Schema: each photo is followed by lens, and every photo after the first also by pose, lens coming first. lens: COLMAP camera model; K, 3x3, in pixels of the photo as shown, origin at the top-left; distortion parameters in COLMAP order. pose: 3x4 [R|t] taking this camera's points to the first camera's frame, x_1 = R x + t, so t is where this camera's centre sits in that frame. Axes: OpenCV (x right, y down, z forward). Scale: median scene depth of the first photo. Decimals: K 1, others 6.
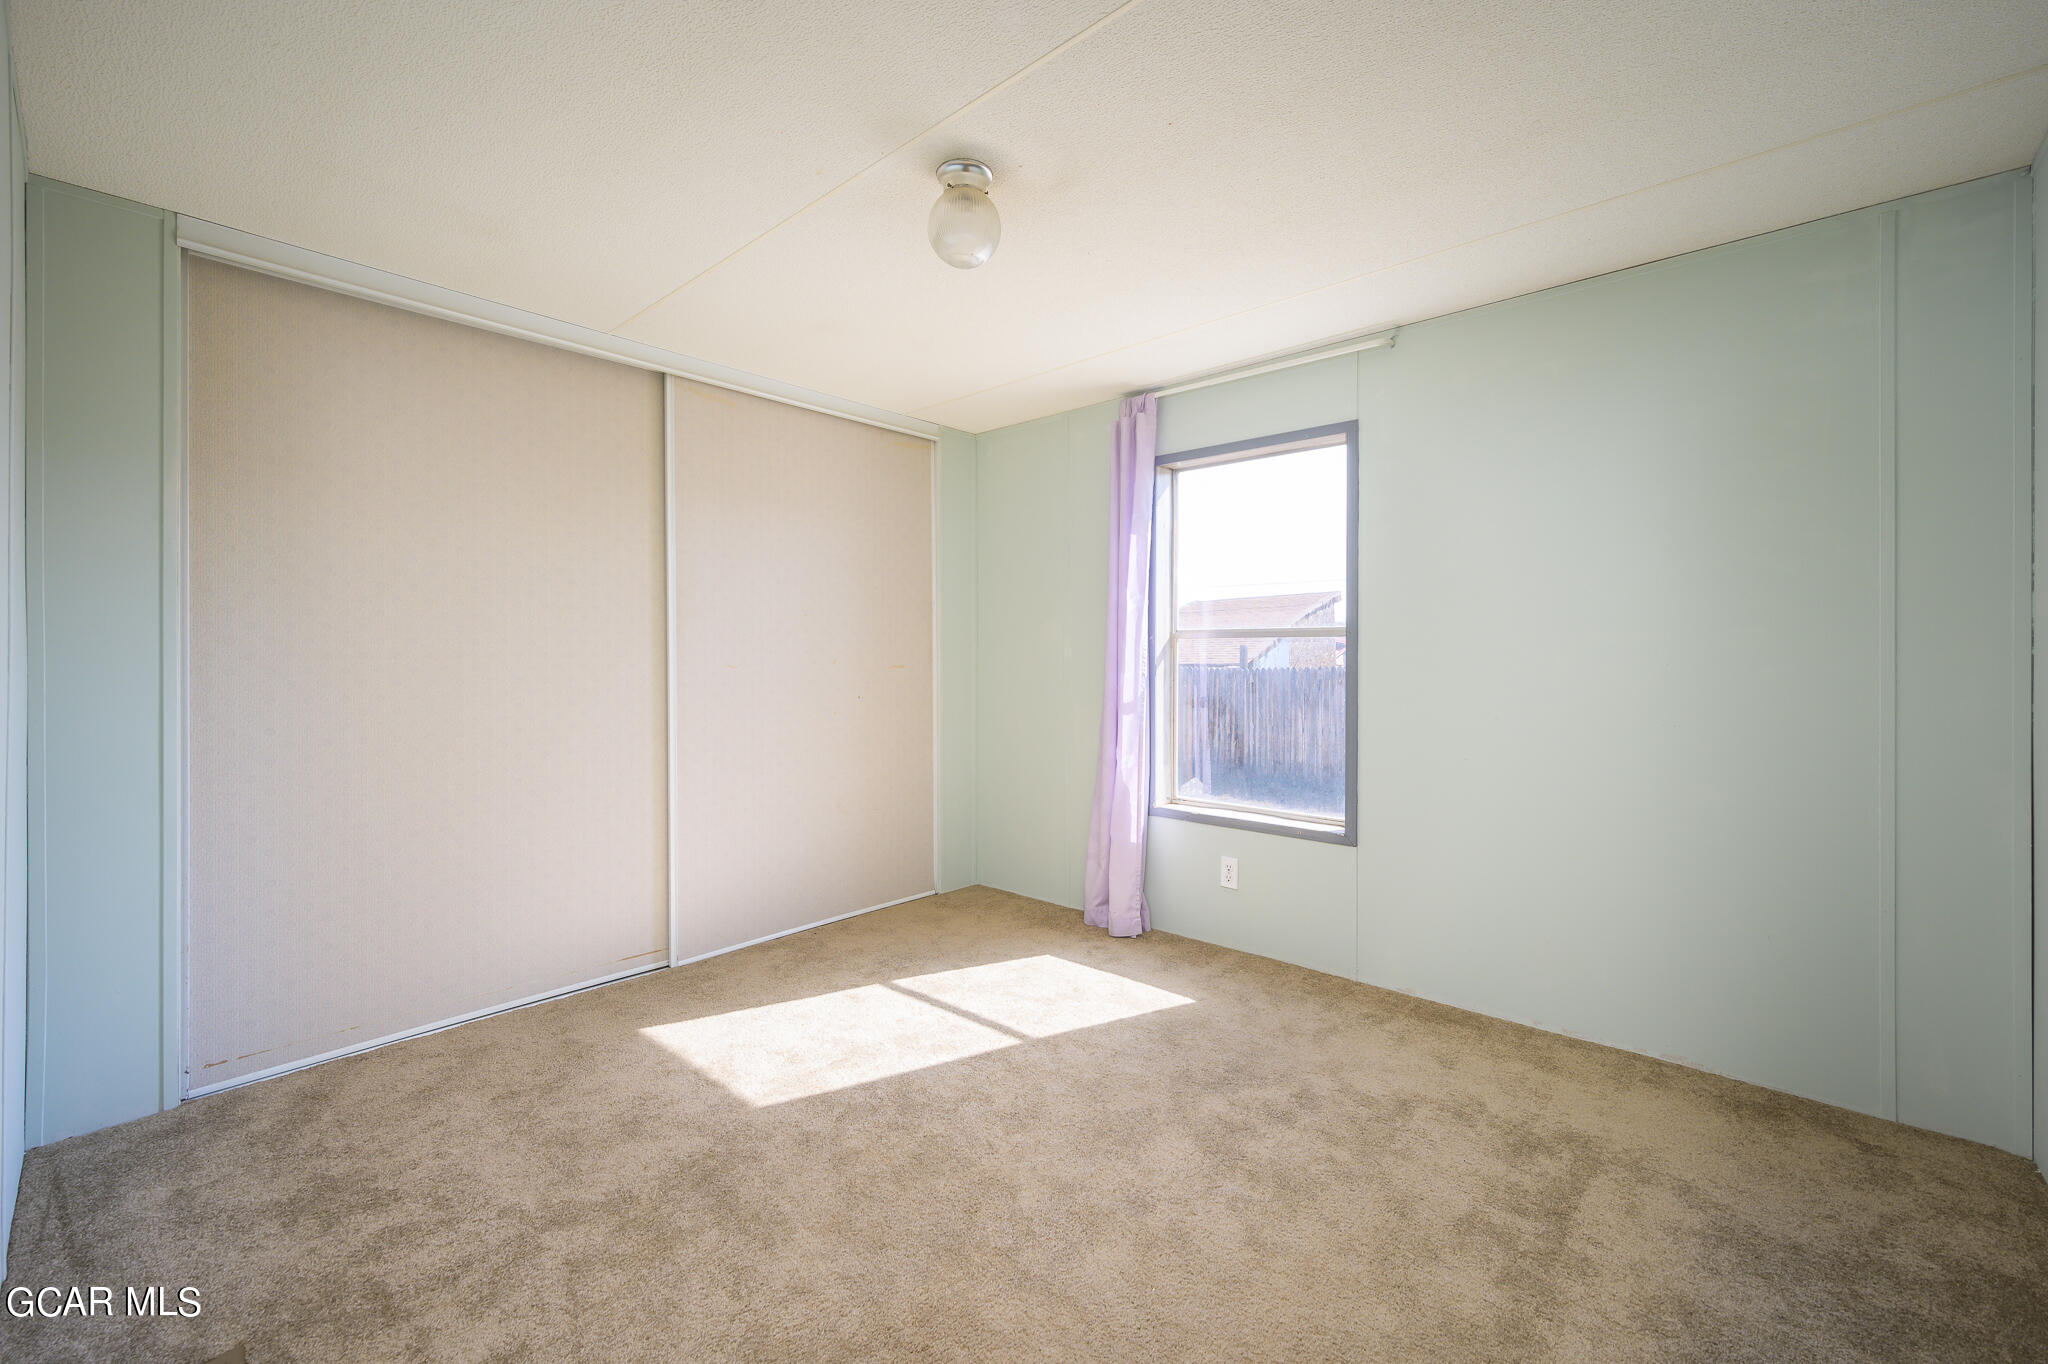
lens RADIAL K [[836.4, 0, 1019.6], [0, 836.4, 661.6], [0, 0, 1]] dist [-0.000124, -0.000117]
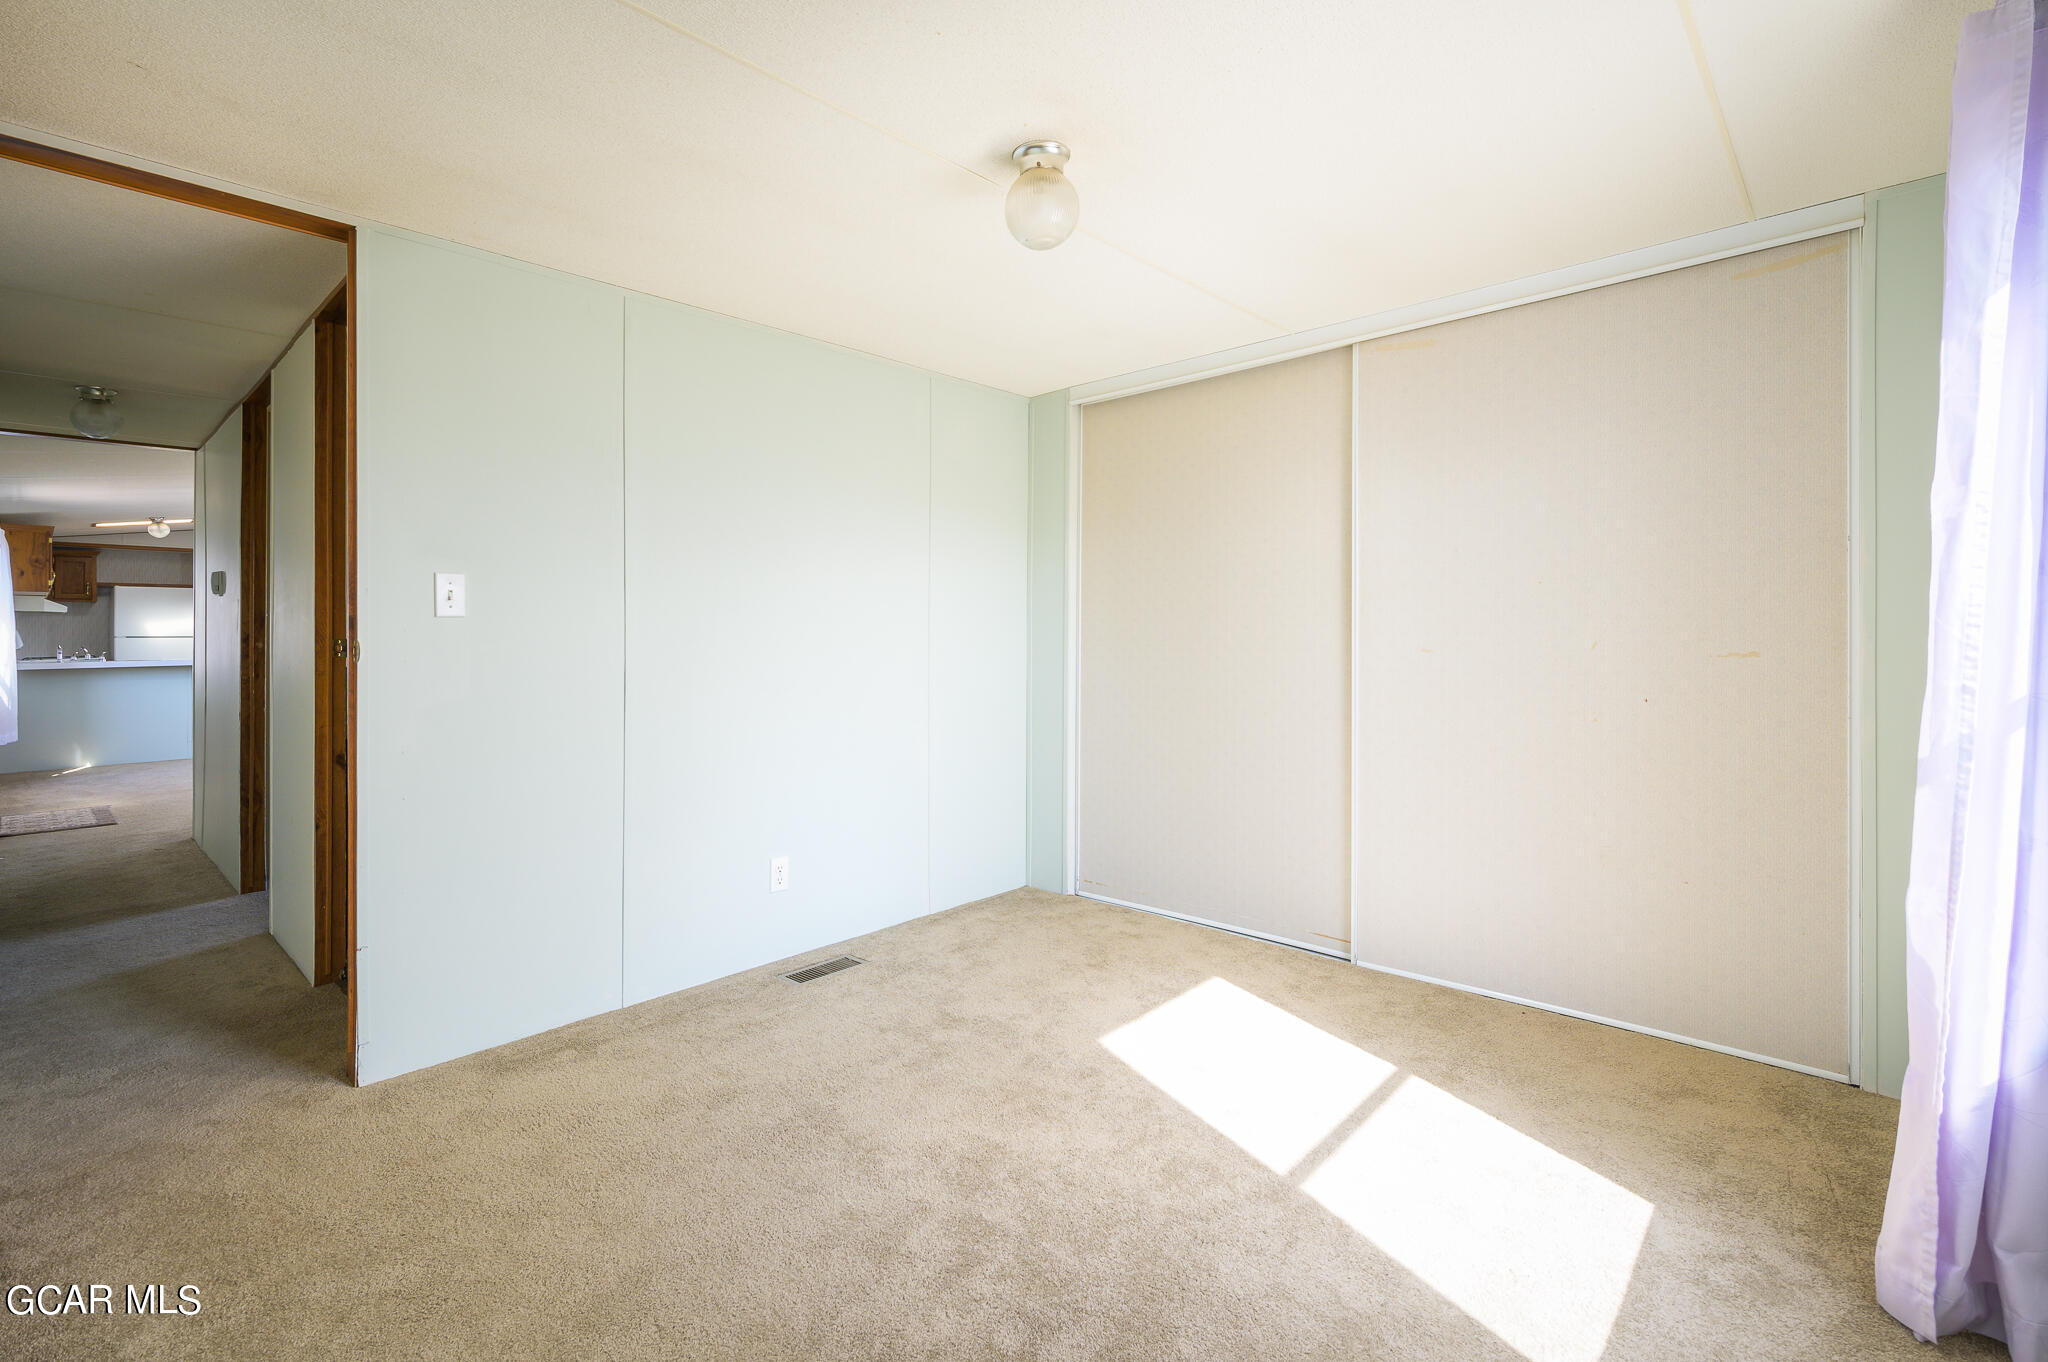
lens RADIAL K [[922.3, 0, 1019.7], [0, 922.3, 634.8], [0, 0, 1]] dist [0.030193, 0.000063]
pose [[0.000900, 0.002021, -0.999998, 0.787100], [0.002905, 0.999994, 0.002023, -0.015807], [0.999995, -0.002907, 0.000894, 0.751189]]
